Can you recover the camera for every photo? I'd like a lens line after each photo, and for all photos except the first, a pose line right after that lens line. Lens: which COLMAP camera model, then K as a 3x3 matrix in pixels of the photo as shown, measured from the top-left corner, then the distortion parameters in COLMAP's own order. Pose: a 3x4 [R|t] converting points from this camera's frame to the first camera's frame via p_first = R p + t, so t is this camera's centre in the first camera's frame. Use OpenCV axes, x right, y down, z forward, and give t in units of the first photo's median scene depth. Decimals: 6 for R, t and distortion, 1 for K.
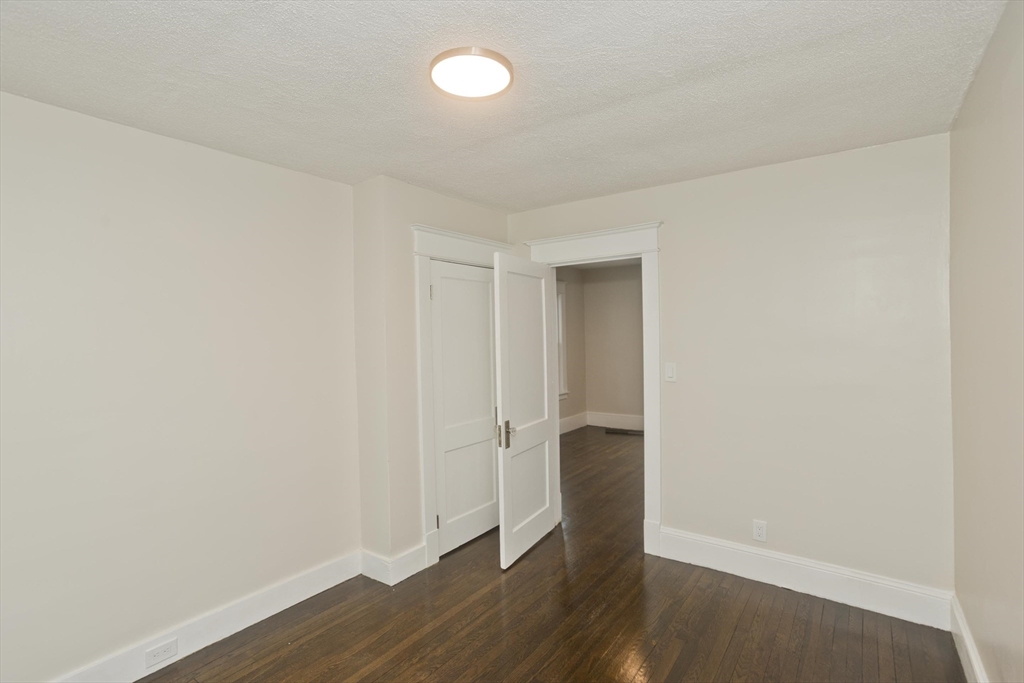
lens RADIAL K [[496.3, 0, 514.7], [0, 496.3, 340.3], [0, 0, 1]] dist [-0.031583, 0.016854]
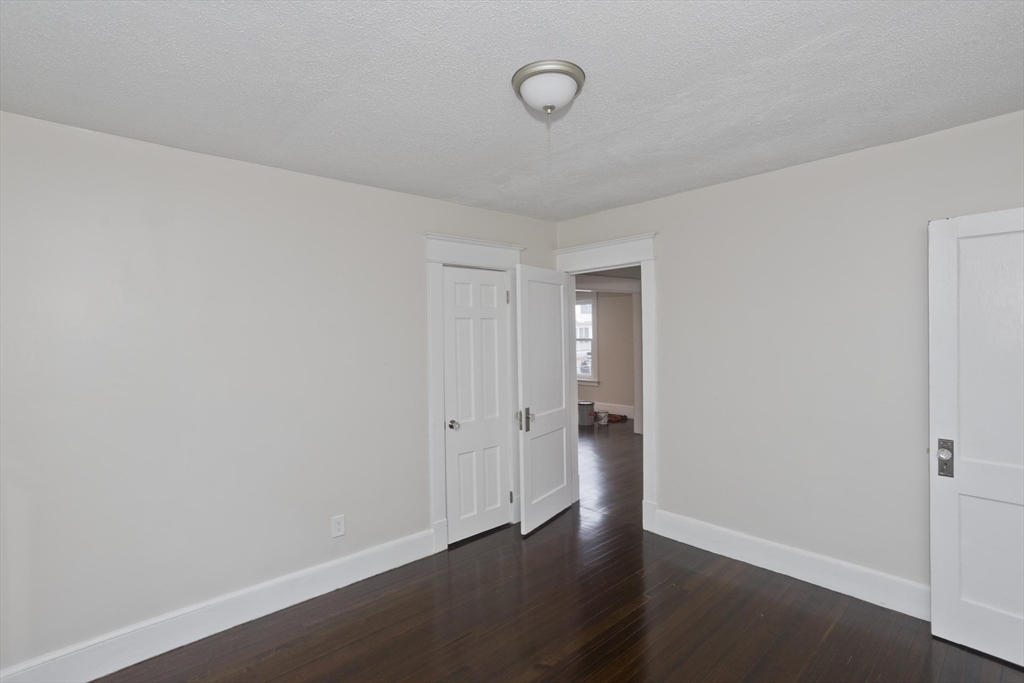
lens RADIAL K [[496.3, 0, 514.8], [0, 496.3, 339.6], [0, 0, 1]] dist [-0.031583, 0.016854]
pose [[0.977058, 0.002783, -0.212953, 0.203621], [-0.002413, 0.999995, 0.001997, -0.000475], [0.212958, -0.001437, 0.977060, -0.144168]]
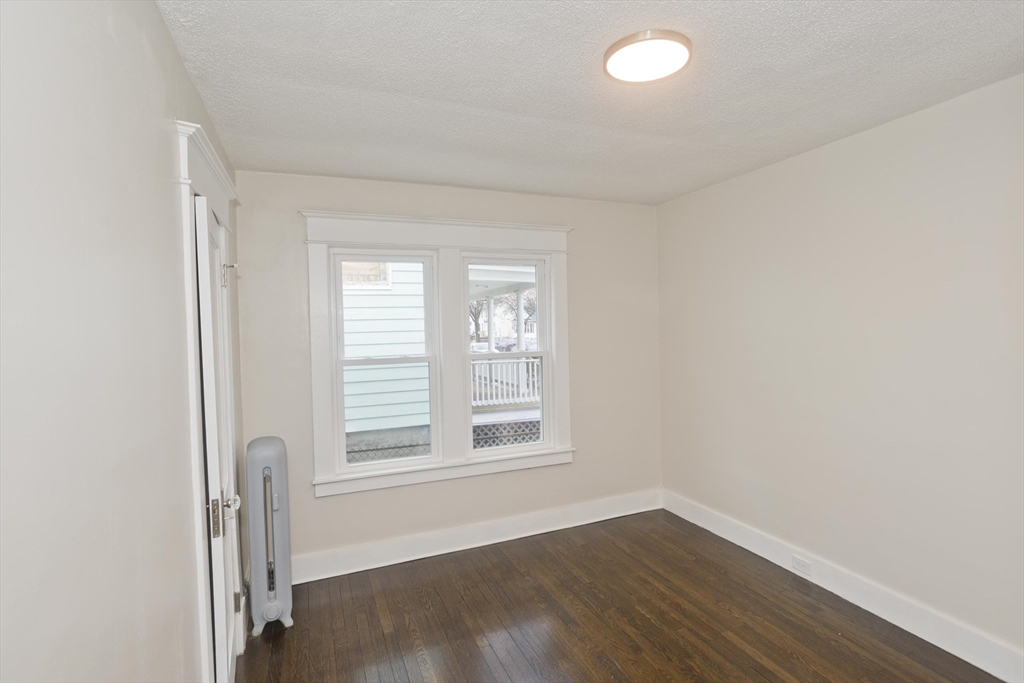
lens RADIAL K [[496.3, 0, 520.4], [0, 496.3, 347.5], [0, 0, 1]] dist [-0.031583, 0.016854]
pose [[-0.567727, 0.057900, -0.821178, 2.474595], [0.038581, 0.998299, 0.043716, -0.081294], [0.822312, -0.006864, -0.568995, 3.795610]]
